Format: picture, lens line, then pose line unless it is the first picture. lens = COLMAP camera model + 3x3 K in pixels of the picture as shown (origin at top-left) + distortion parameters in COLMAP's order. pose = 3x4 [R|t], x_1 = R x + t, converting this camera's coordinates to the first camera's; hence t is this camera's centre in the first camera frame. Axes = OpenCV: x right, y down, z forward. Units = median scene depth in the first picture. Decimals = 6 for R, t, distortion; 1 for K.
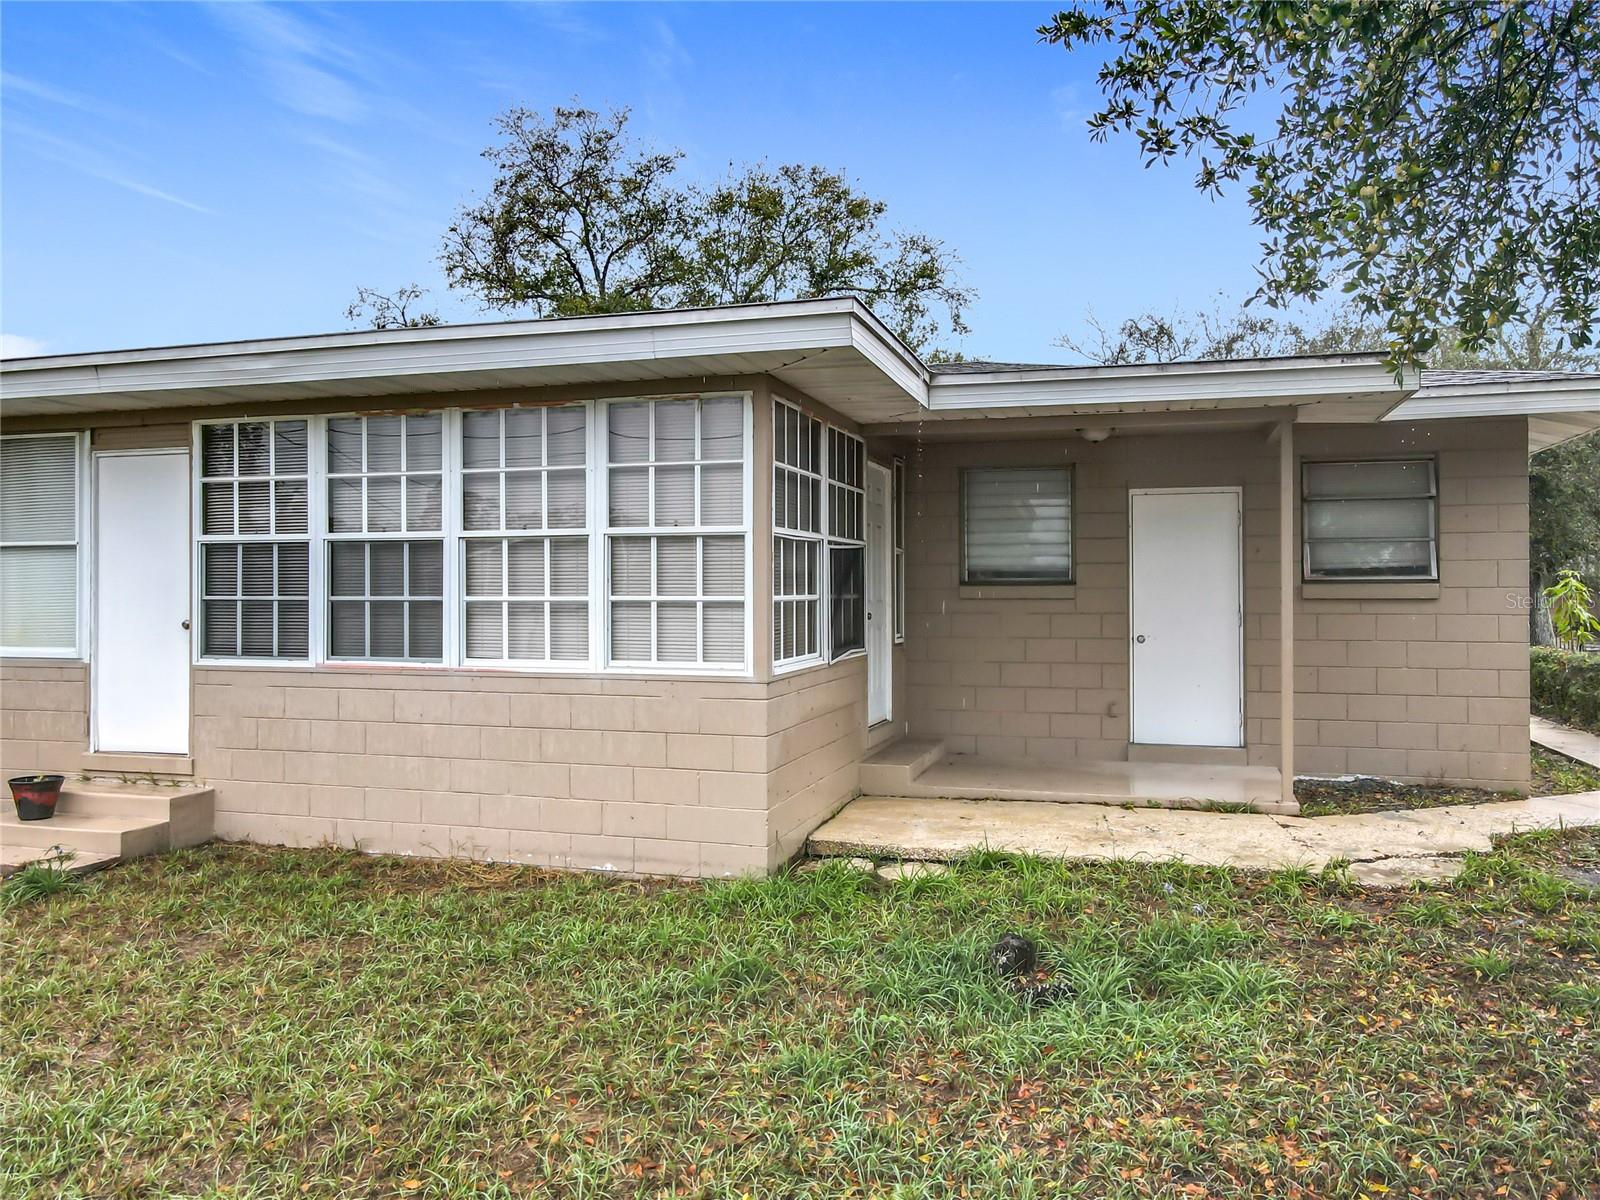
lens RADIAL K [[1190.7, 0, 787.2], [0, 1190.7, 594.1], [0, 0, 1]] dist [0.013333, 0.011460]
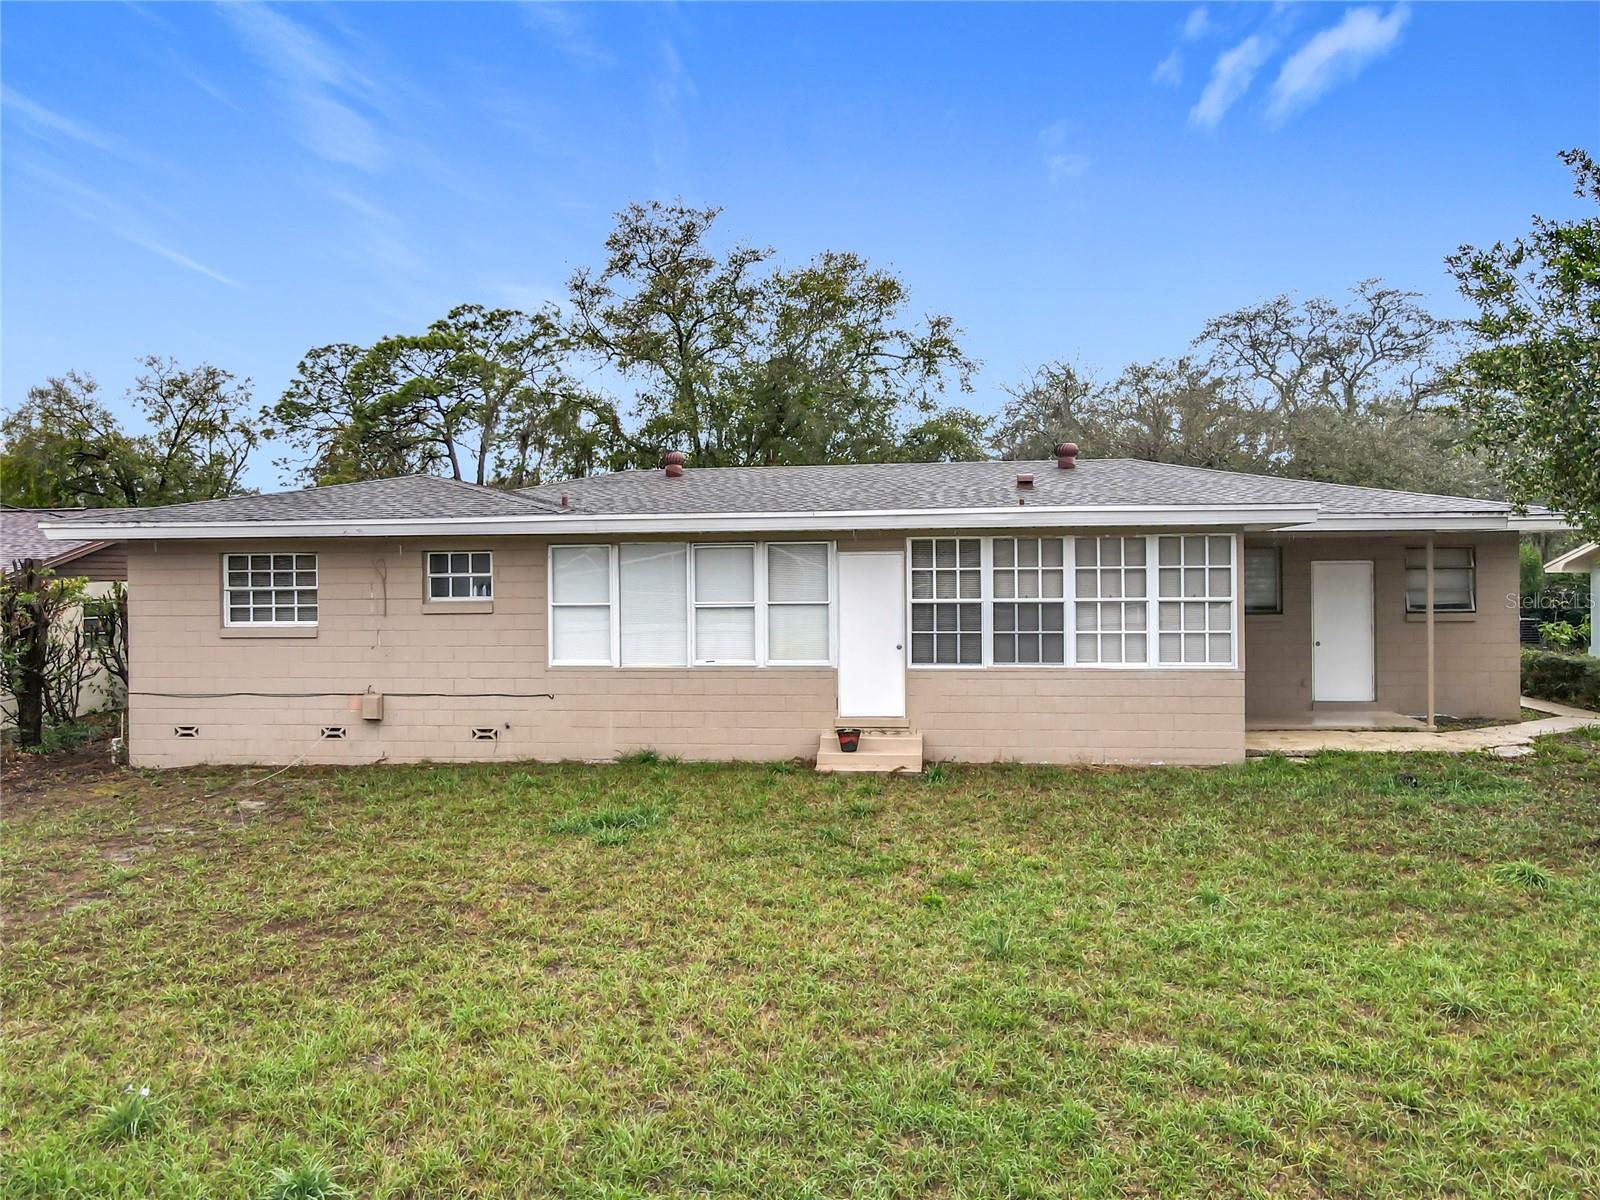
lens RADIAL K [[1201.8, 0, 795.6], [0, 1201.8, 567.8], [0, 0, 1]] dist [0.002619, 0.007214]
pose [[0.983740, -0.005314, 0.179522, -1.025418], [0.007534, 0.999903, -0.011690, -0.078527], [-0.179442, 0.012853, 0.983685, -0.829956]]
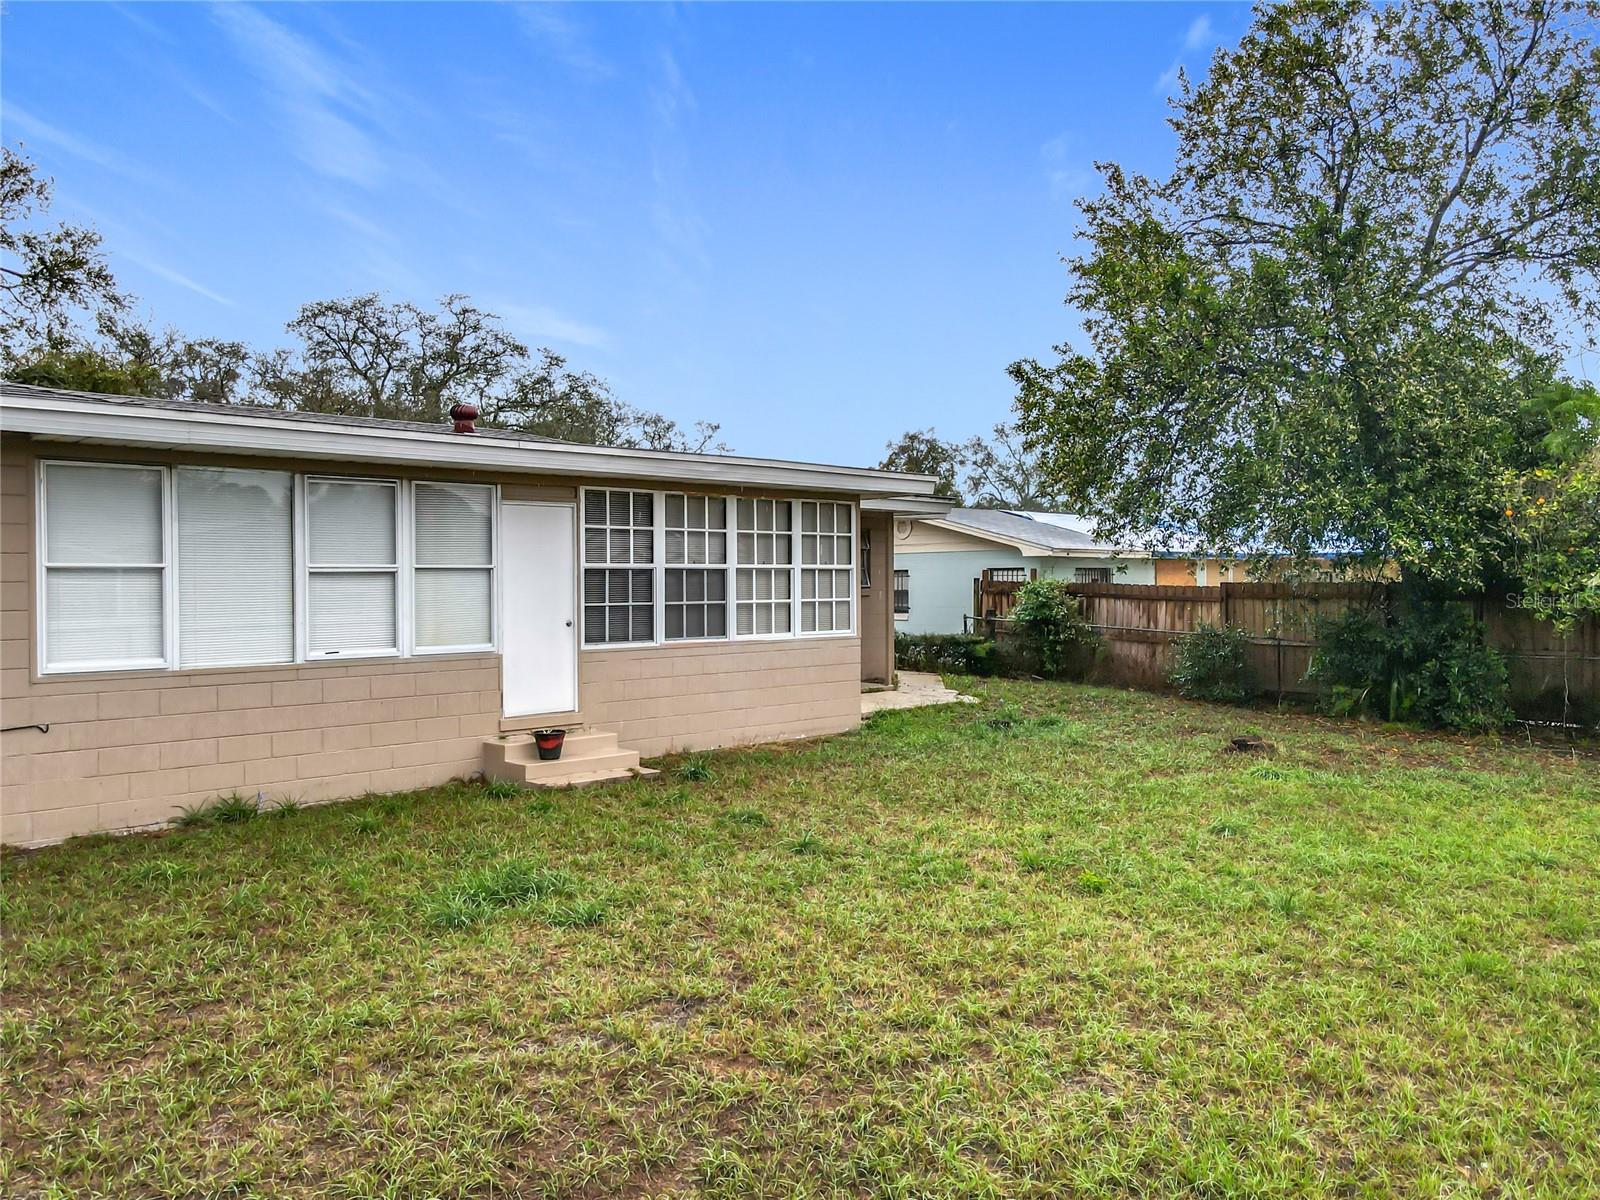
lens RADIAL K [[1183.5, 0, 796.5], [0, 1183.5, 598.0], [0, 0, 1]] dist [0.006484, 0.005708]
pose [[0.481692, -0.014064, 0.876227, -1.694037], [0.006133, 0.999901, 0.012678, -0.022906], [-0.876319, -0.000733, 0.481731, 0.055997]]
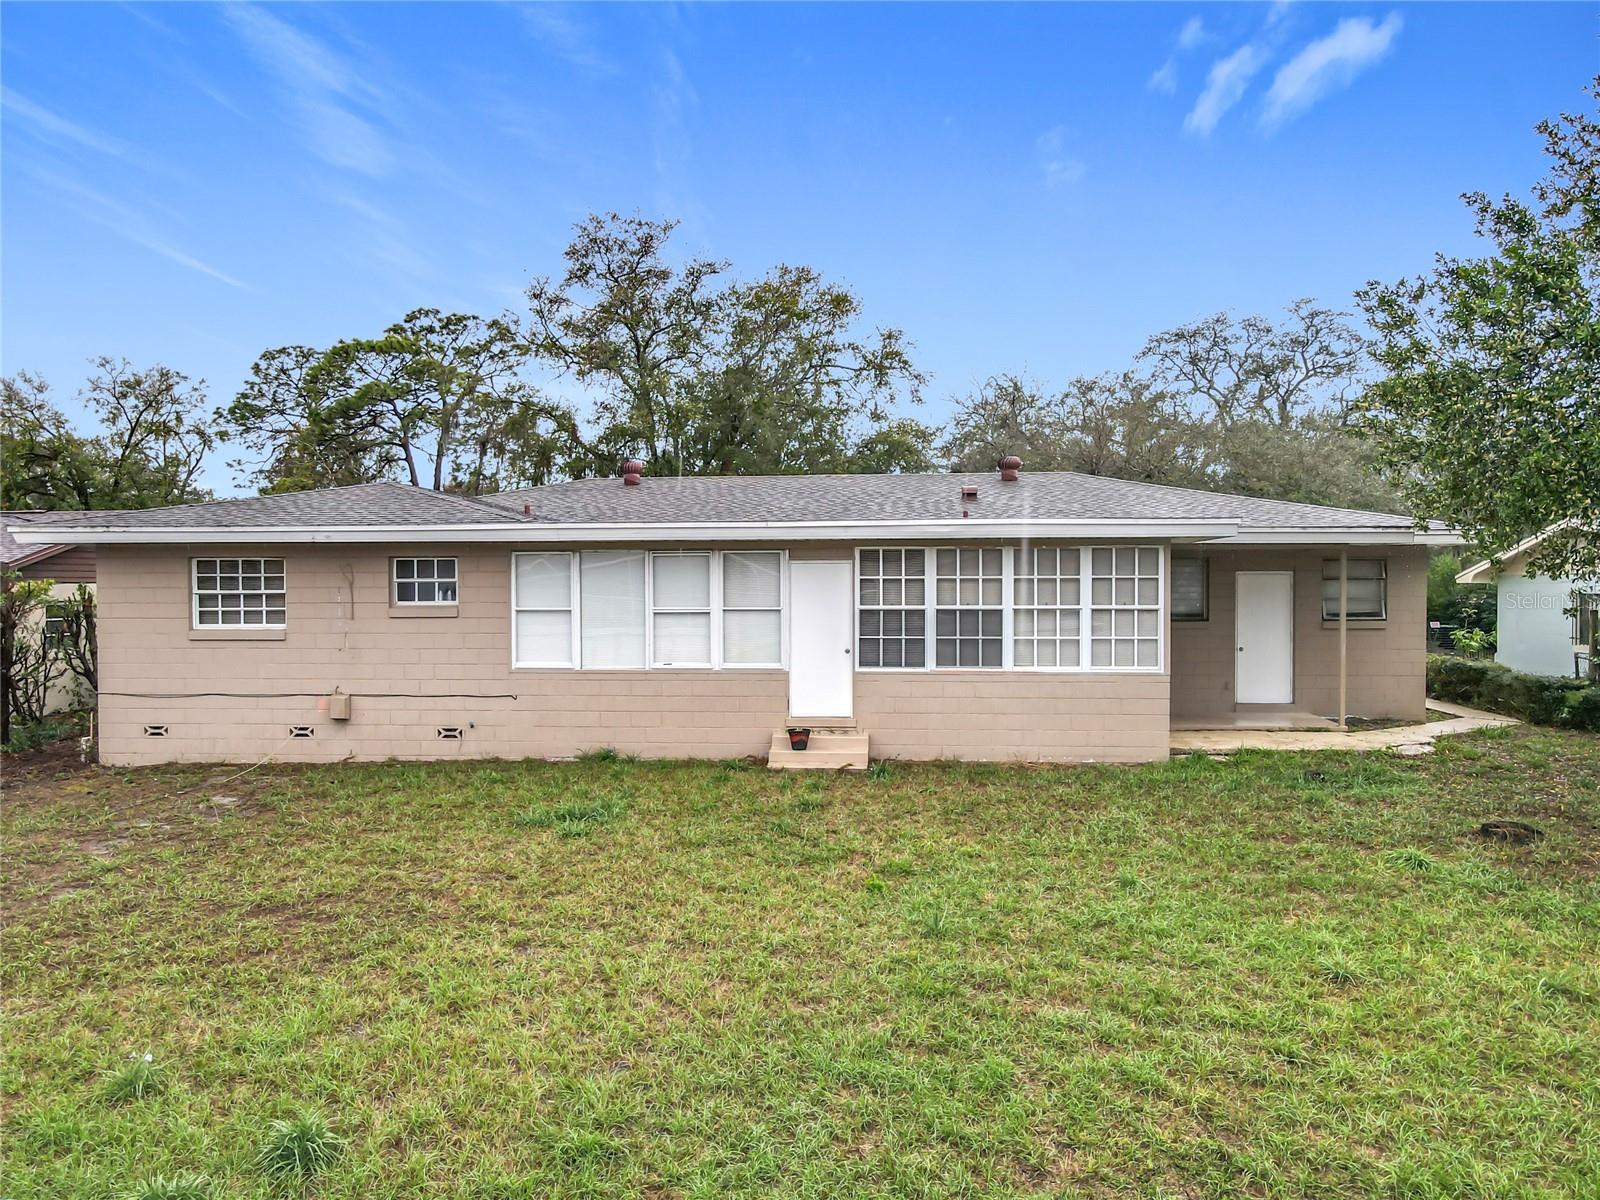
lens RADIAL K [[1183.5, 0, 796.5], [0, 1183.5, 598.0], [0, 0, 1]] dist [0.006484, 0.005708]
pose [[0.975877, -0.004044, 0.218284, -1.037291], [0.001857, 0.999946, 0.010223, -0.083097], [-0.218314, -0.009571, 0.975832, -0.896015]]
